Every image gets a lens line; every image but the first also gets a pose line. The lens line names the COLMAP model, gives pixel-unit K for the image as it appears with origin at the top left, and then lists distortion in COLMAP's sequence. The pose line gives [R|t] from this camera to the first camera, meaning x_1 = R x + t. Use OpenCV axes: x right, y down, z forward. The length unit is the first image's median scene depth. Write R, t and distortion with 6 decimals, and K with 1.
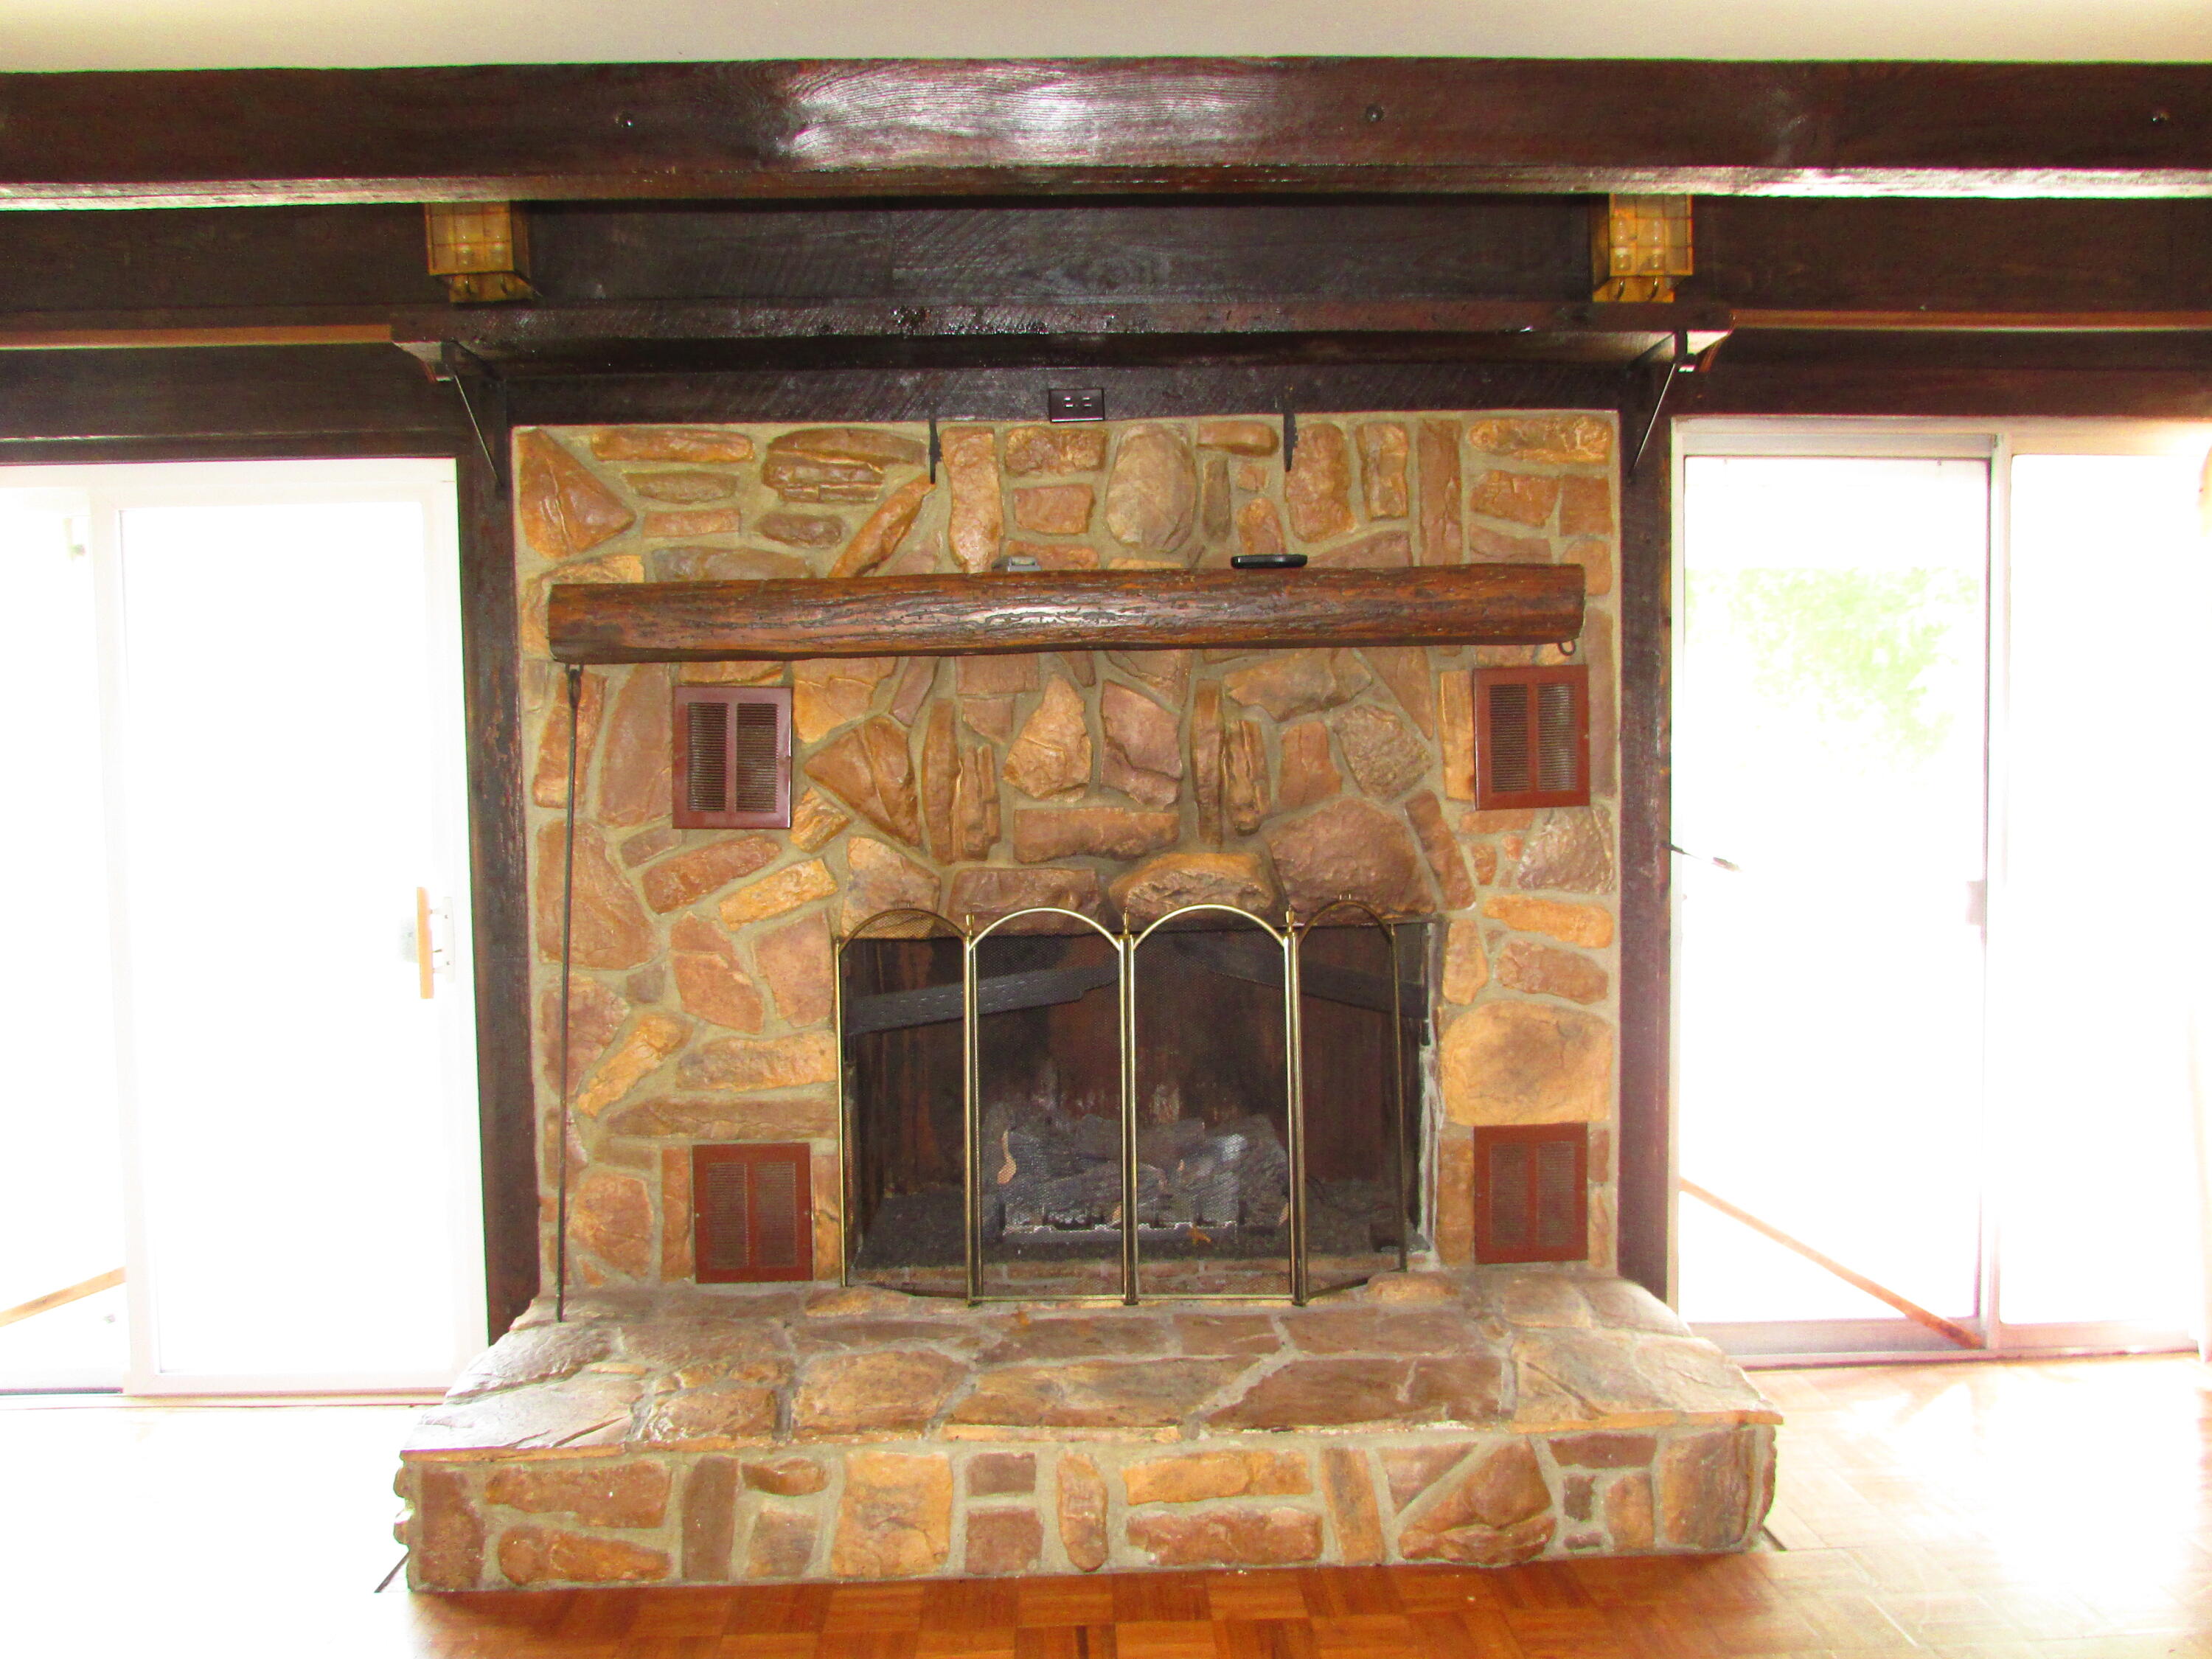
lens RADIAL K [[1610.9, 0, 1106.0], [0, 1610.9, 829.5], [0, 0, 1]] dist [-0.006996, -0.003305]
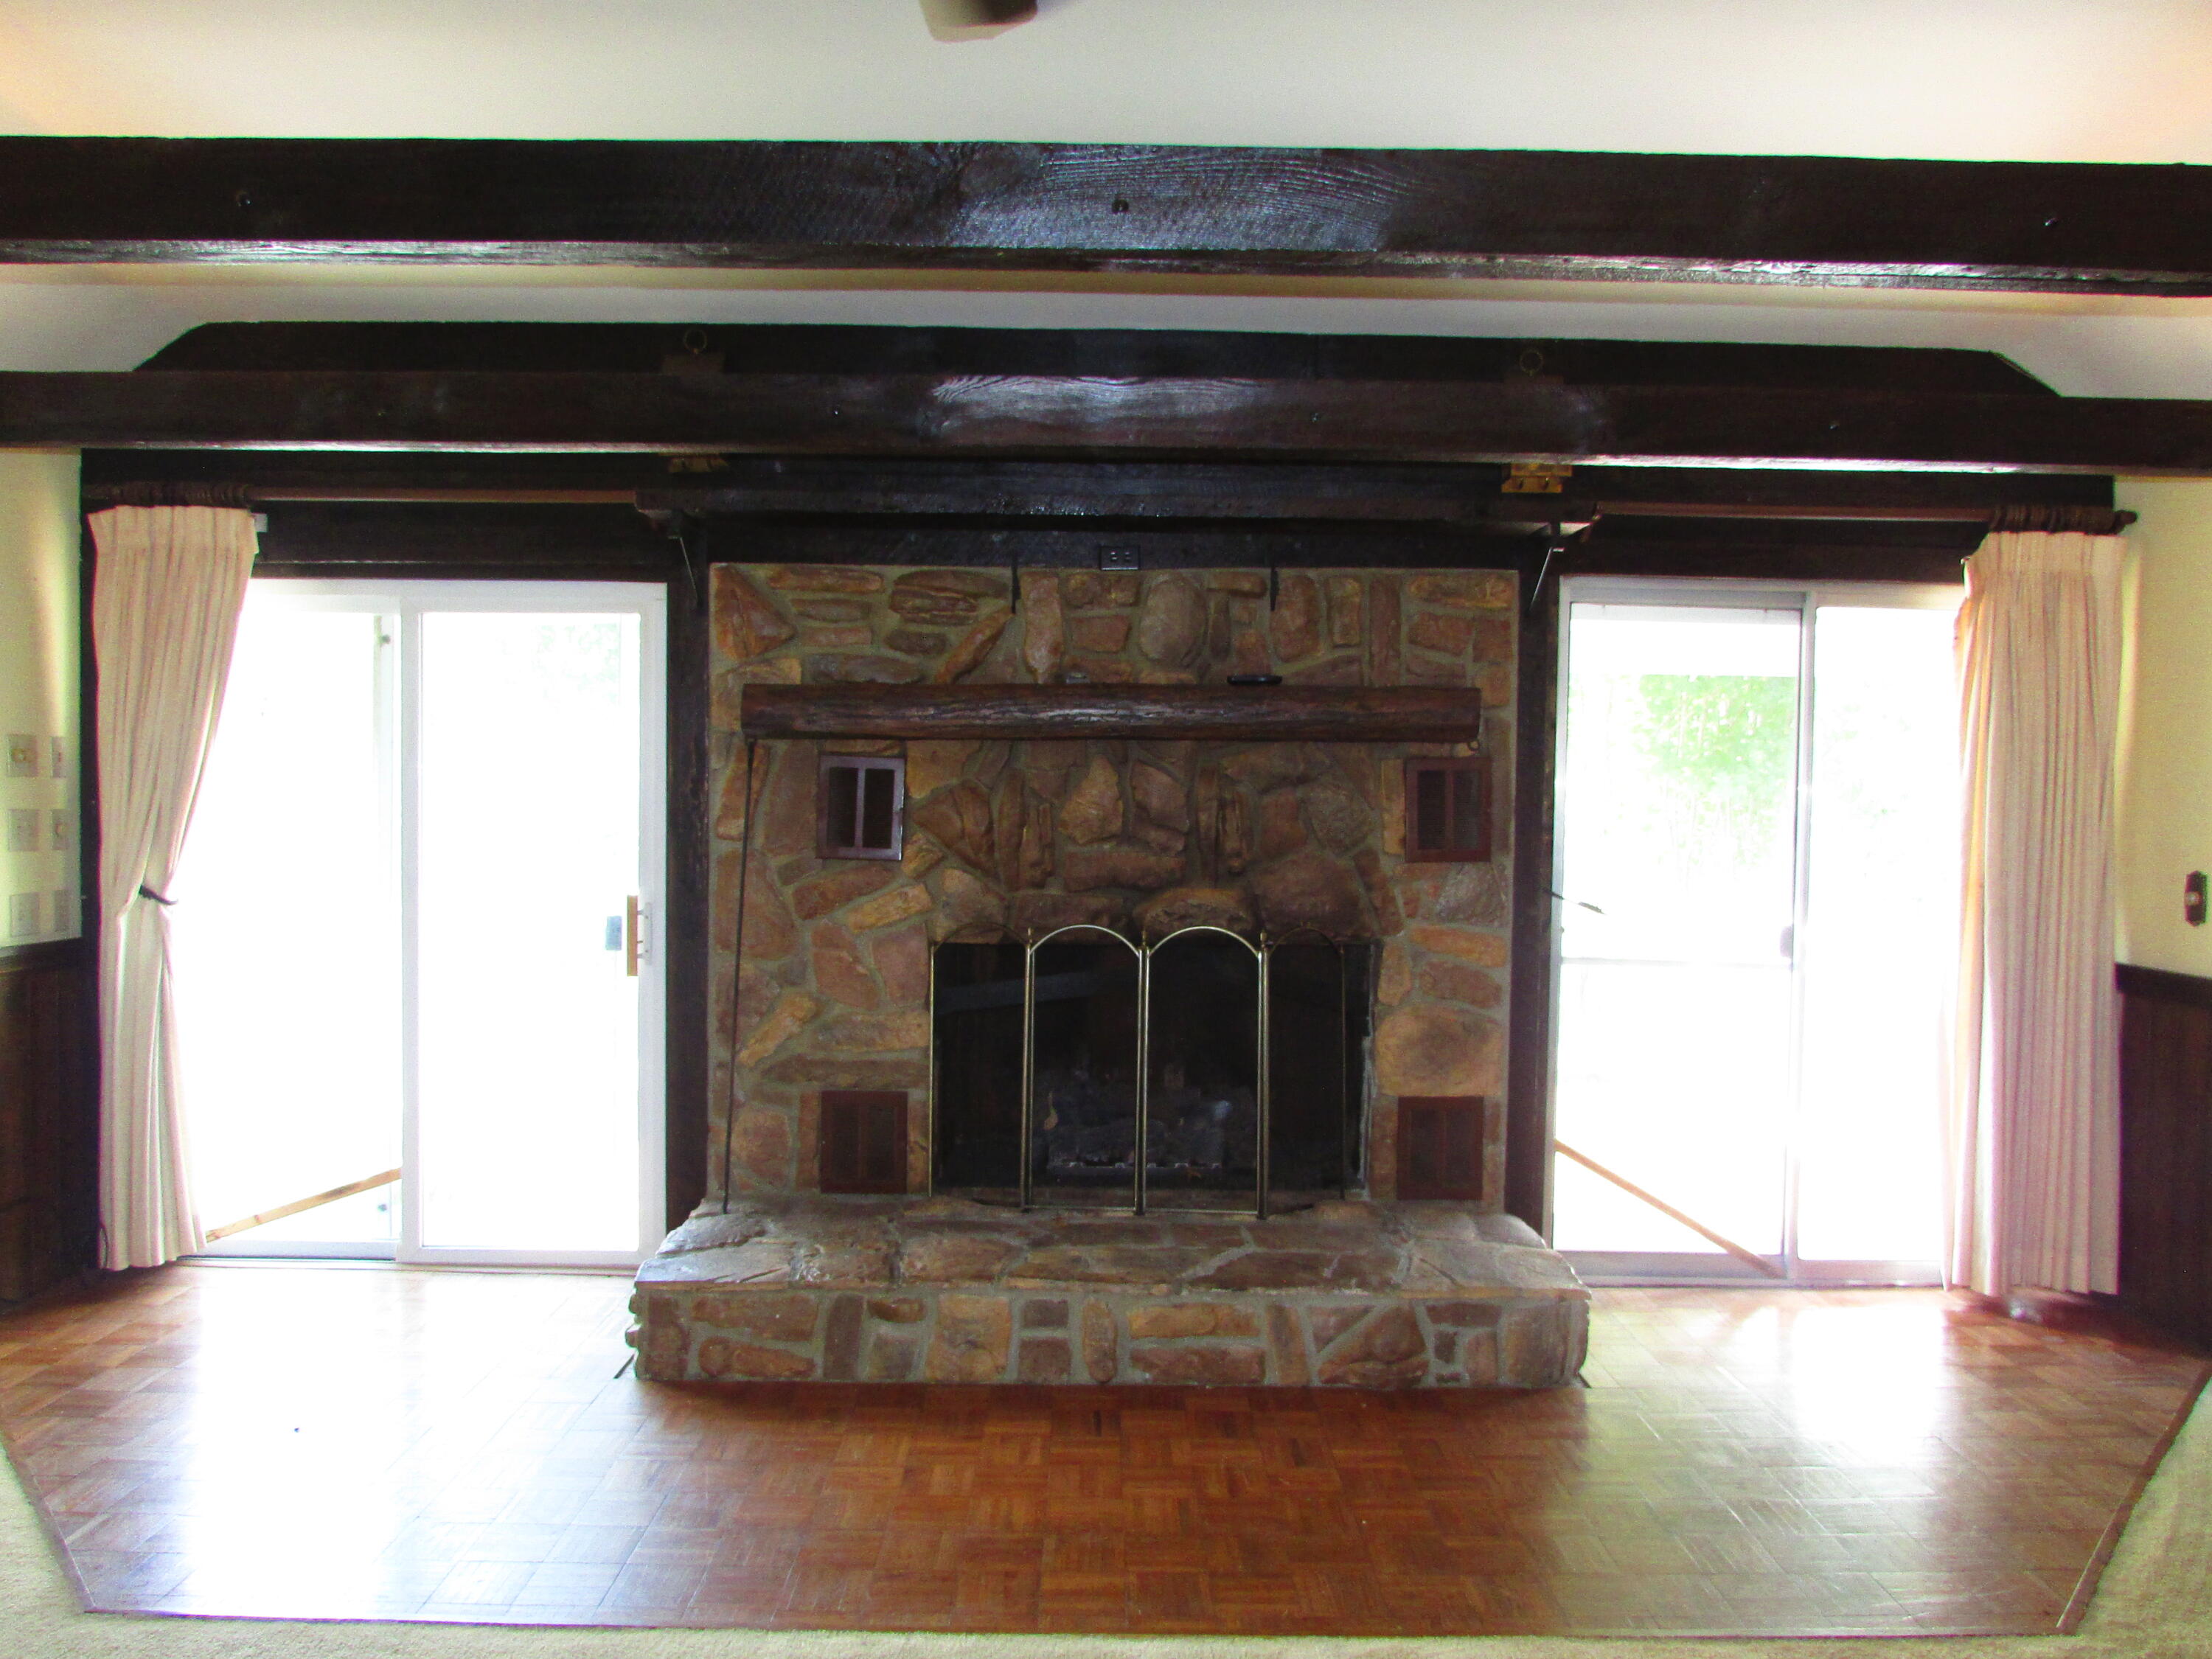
lens RADIAL K [[1610.9, 0, 1106.0], [0, 1610.9, 829.5], [0, 0, 1]] dist [-0.006996, -0.003305]
pose [[0.999276, 0.029681, -0.023803, 0.009431], [-0.029996, 0.999466, -0.012978, -0.014793], [0.023405, 0.013682, 0.999632, -0.366304]]
